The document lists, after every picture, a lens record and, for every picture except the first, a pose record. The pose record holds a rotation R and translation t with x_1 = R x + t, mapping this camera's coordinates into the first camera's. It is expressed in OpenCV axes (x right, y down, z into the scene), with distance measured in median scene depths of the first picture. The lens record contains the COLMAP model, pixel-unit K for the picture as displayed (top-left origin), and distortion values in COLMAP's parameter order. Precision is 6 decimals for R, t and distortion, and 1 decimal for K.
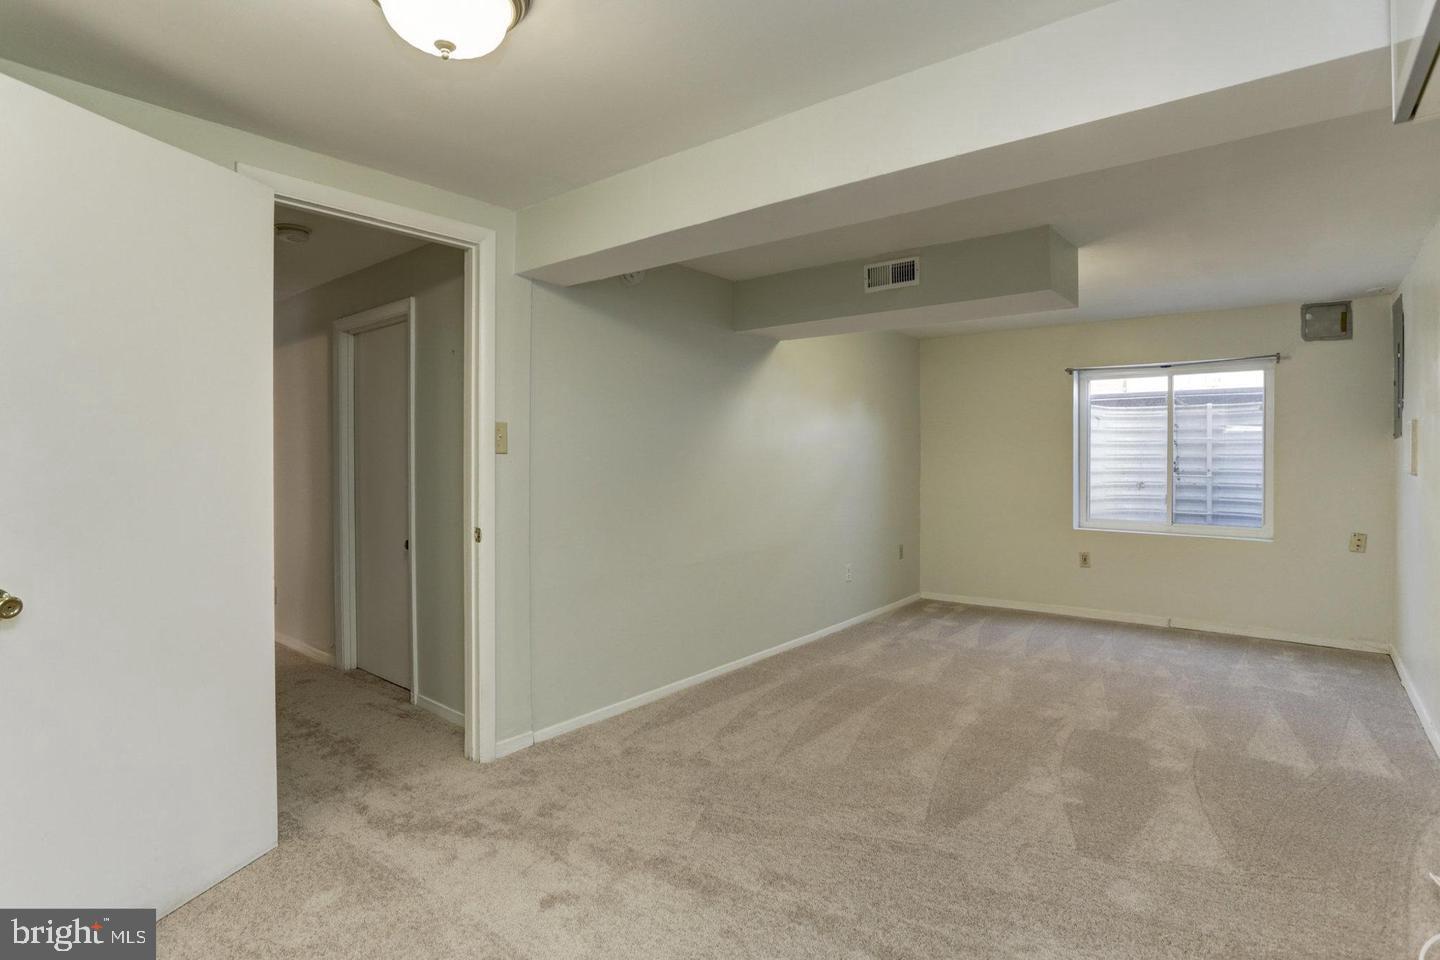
lens RADIAL K [[780.3, 0, 719.9], [0, 780.3, 461.9], [0, 0, 1]] dist [-0.001046, 0.000183]
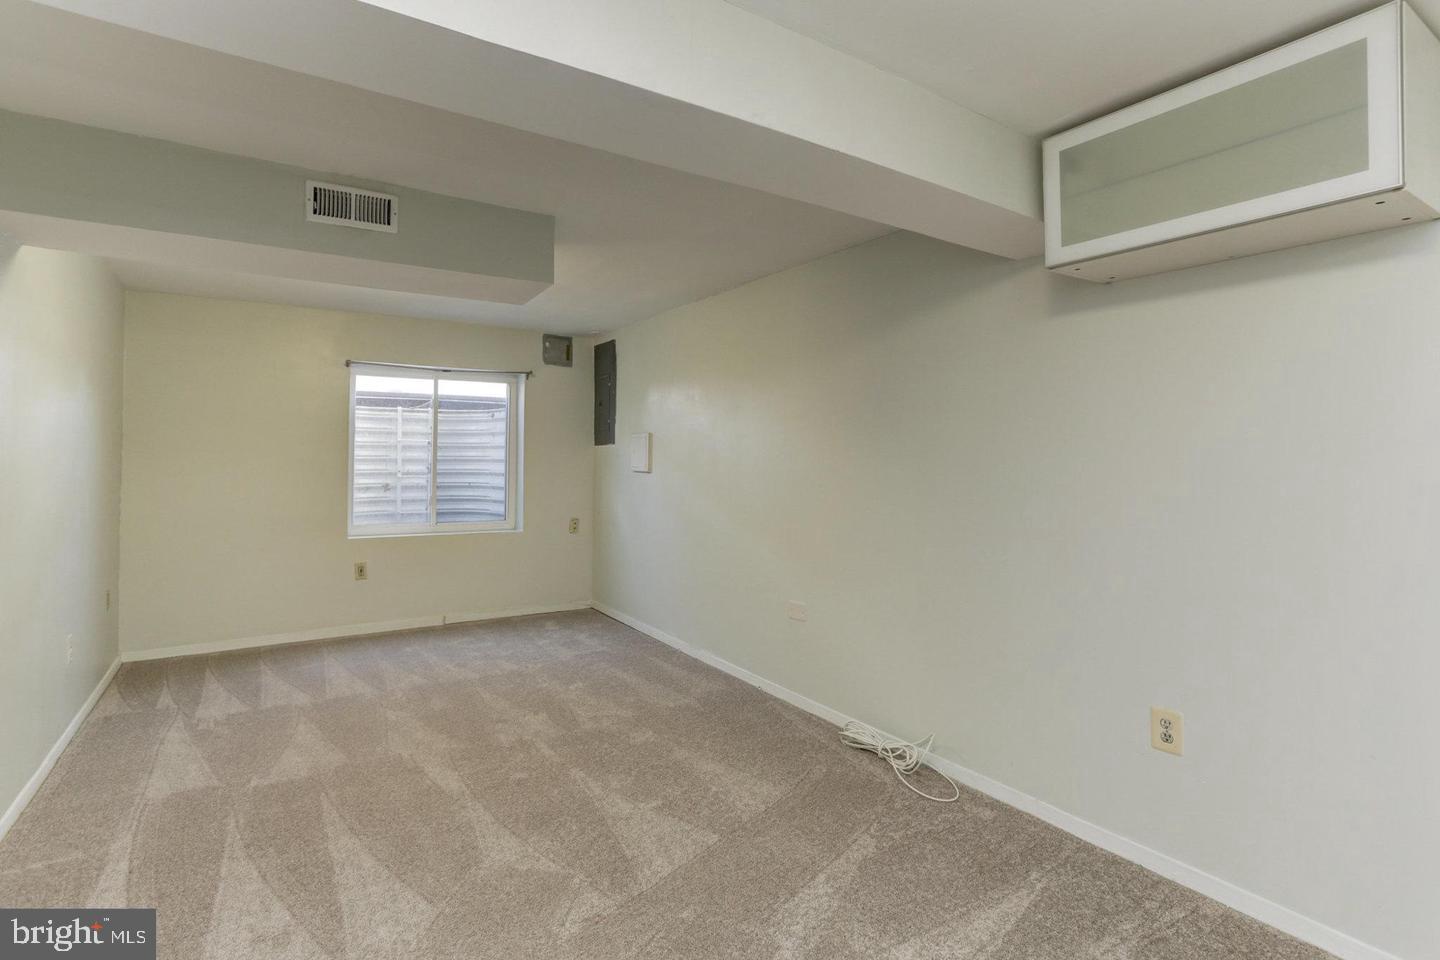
lens RADIAL K [[744.1, 0, 721.2], [0, 744.1, 440.6], [0, 0, 1]] dist [-0.002249, -0.000327]
pose [[0.297700, 0.023629, 0.954367, -0.272719], [0.002251, 0.999673, -0.025453, -0.004480], [-0.954657, 0.009725, 0.297550, 0.386707]]
